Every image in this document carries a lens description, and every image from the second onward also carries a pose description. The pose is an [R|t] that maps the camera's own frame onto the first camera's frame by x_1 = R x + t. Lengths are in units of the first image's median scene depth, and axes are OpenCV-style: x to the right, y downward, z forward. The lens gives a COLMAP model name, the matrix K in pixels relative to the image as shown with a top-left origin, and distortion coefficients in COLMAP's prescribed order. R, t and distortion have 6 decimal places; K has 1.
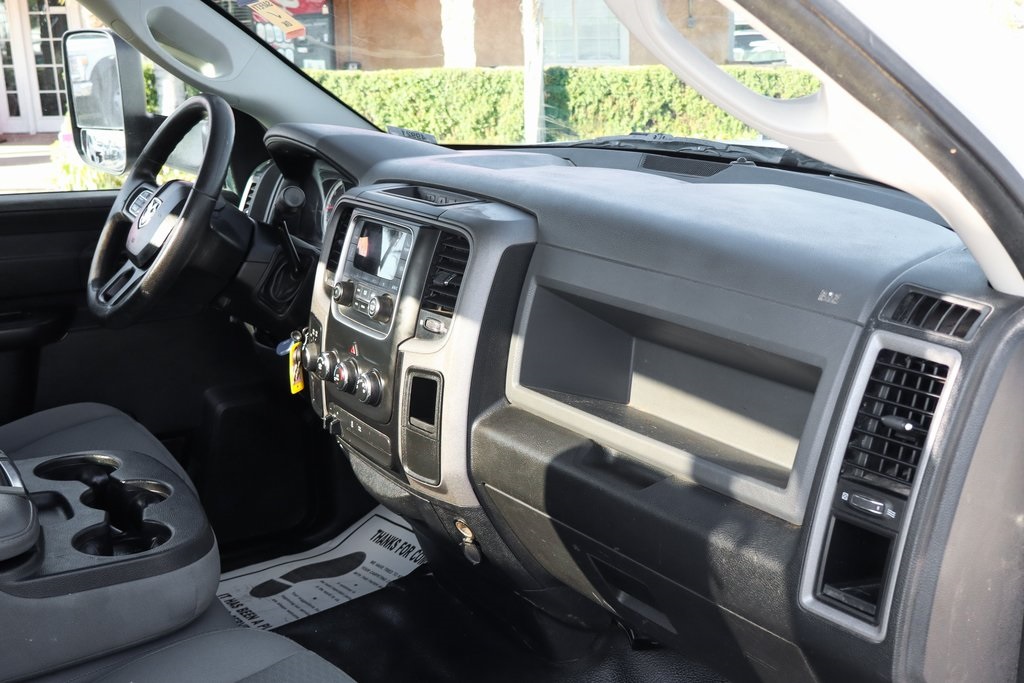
lens RADIAL K [[1101.6, 0, 511.5], [0, 1101.6, 367.0], [0, 0, 1]] dist [-0.006051, -0.010029]
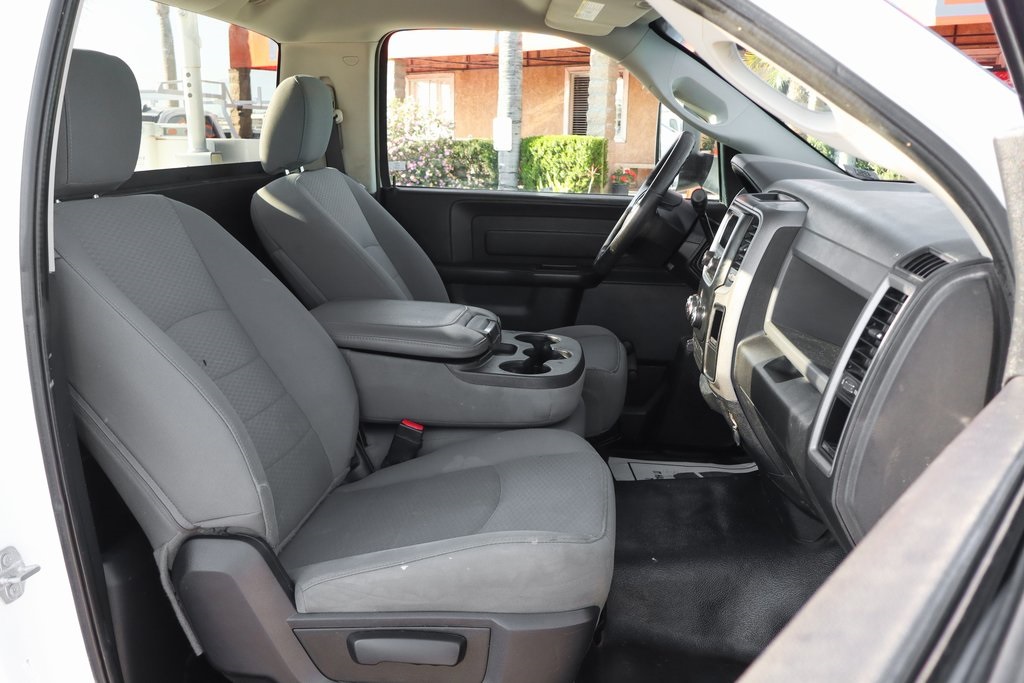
lens RADIAL K [[895.7, 0, 512.0], [0, 895.7, 341.5], [0, 0, 1]] dist [0.004516, 0.002838]
pose [[0.786499, 0.165714, -0.594943, 0.444415], [-0.193863, 0.980883, 0.016930, 0.087991], [0.586375, 0.102022, 0.803589, -0.153189]]
